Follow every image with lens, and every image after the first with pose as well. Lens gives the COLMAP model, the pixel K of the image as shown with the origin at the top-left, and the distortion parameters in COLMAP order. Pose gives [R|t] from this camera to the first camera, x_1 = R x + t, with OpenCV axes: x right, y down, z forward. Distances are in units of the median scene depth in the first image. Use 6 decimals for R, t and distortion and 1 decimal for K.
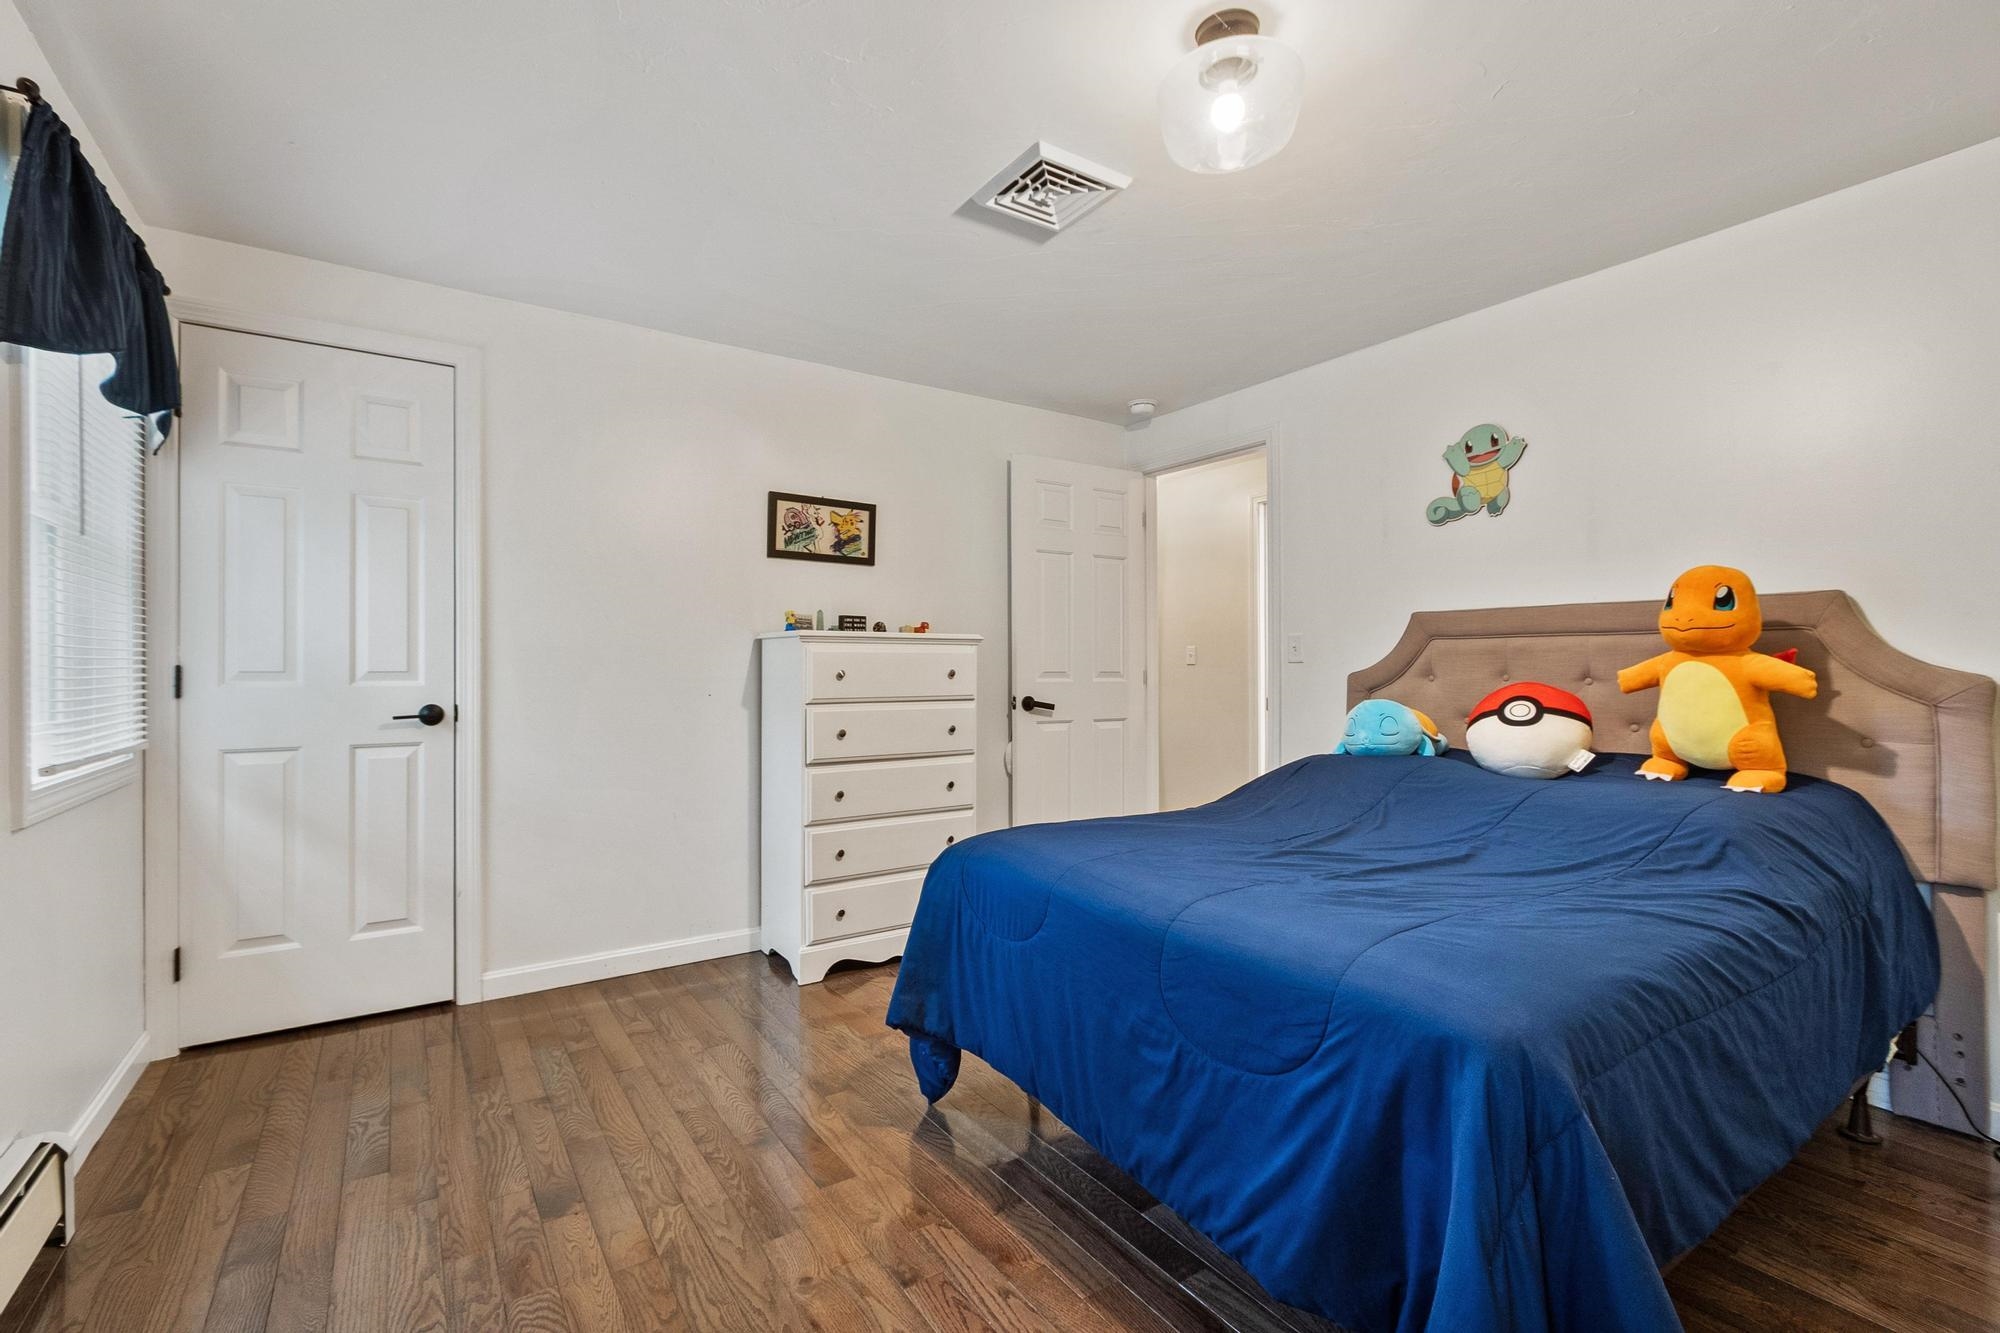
lens RADIAL K [[879.6, 0, 993.3], [0, 879.6, 648.6], [0, 0, 1]] dist [0.002525, -0.000056]
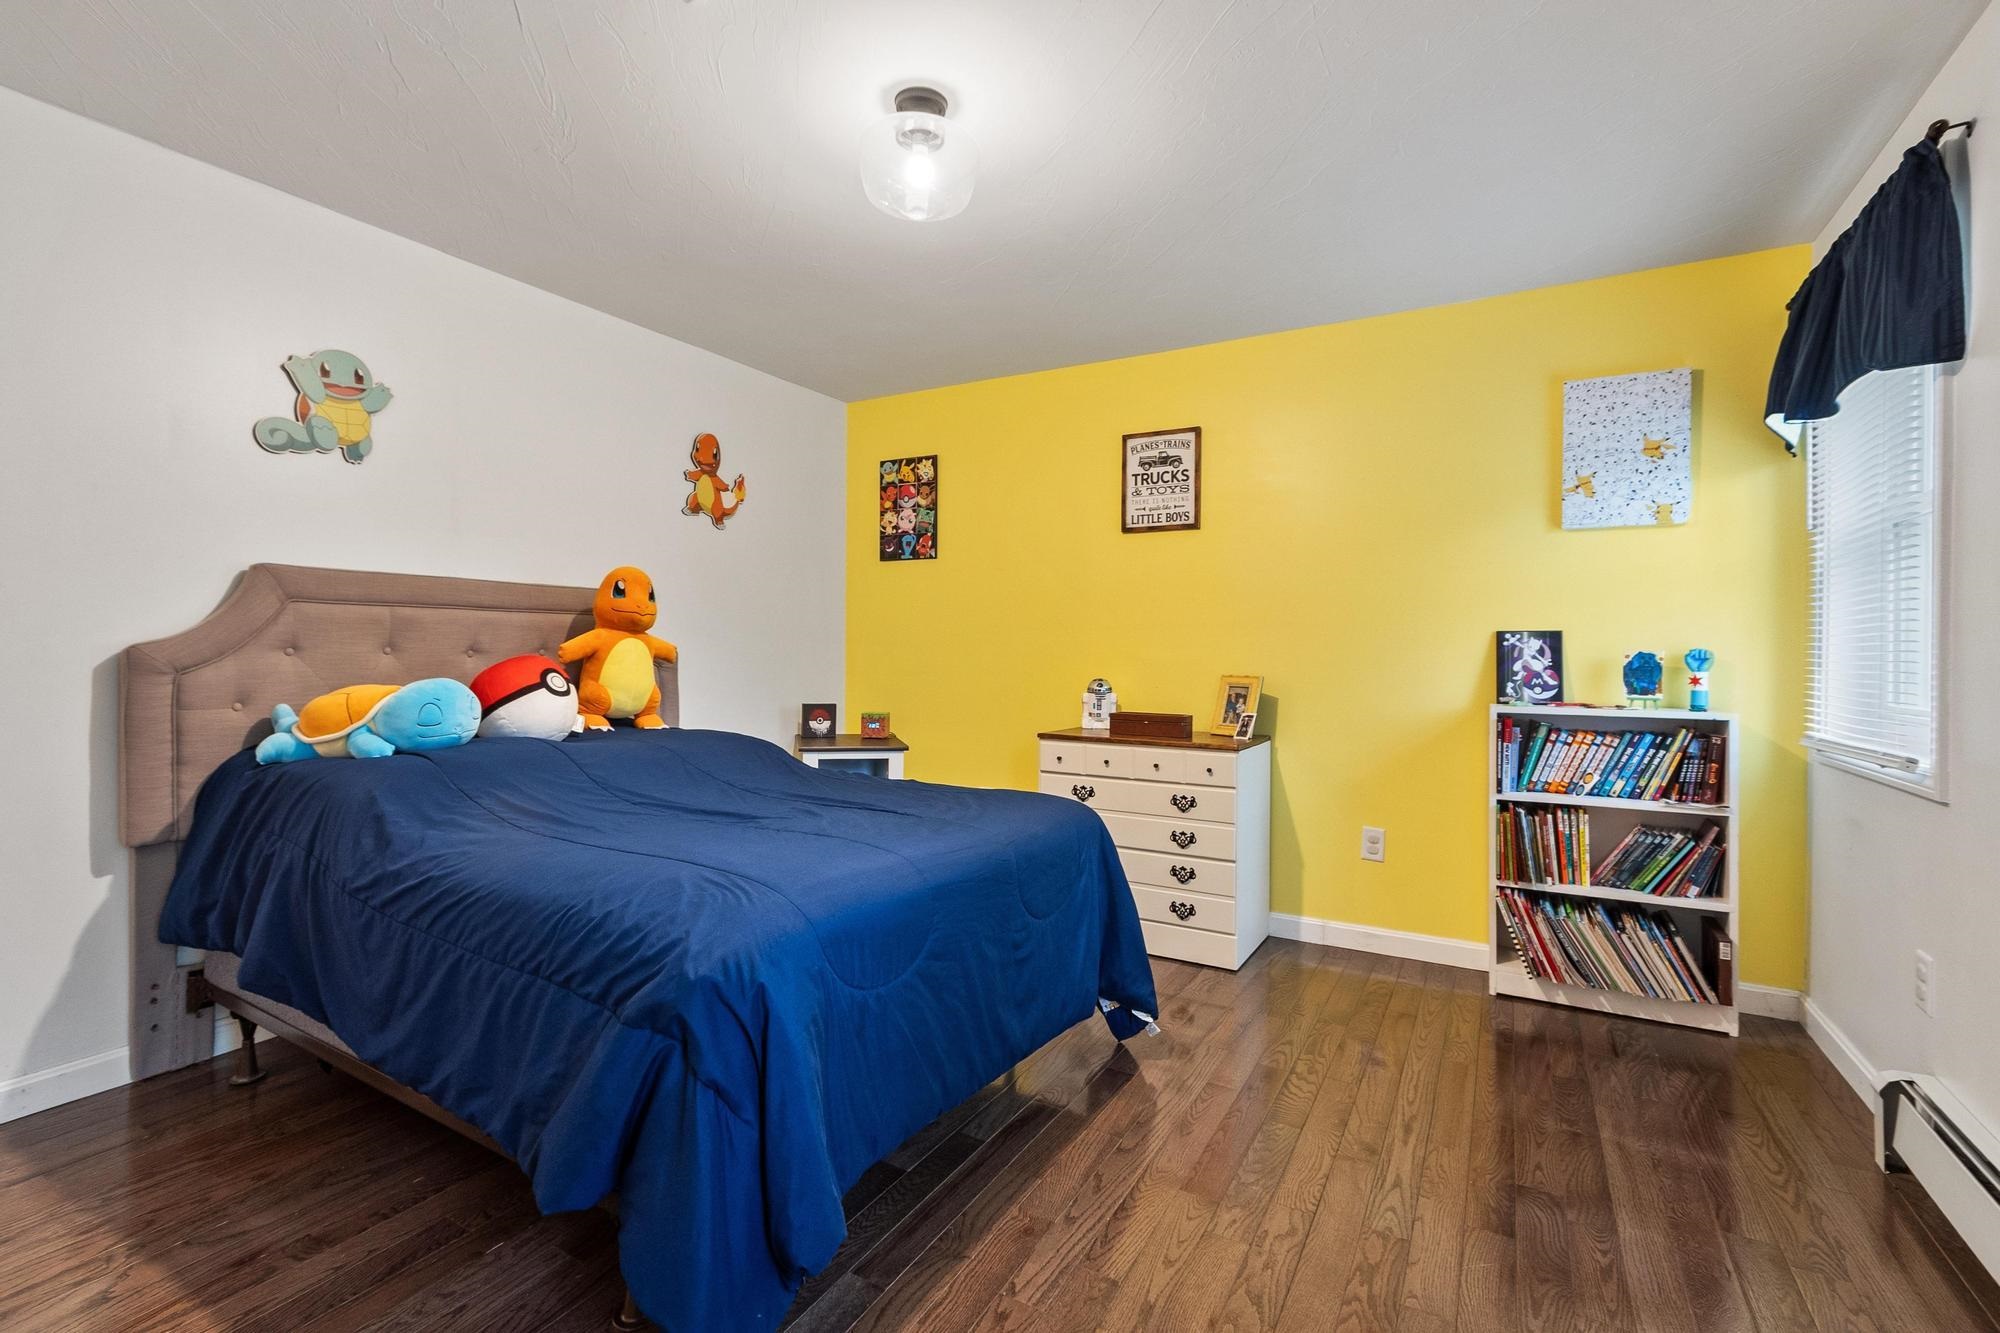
lens RADIAL K [[883.1, 0, 989.6], [0, 883.1, 635.9], [0, 0, 1]] dist [0.001079, -0.000129]
pose [[-0.433738, 0.011890, 0.900961, -0.481318], [-0.024388, 0.999392, -0.024930, 0.024125], [-0.900709, -0.032786, -0.433184, 0.821120]]
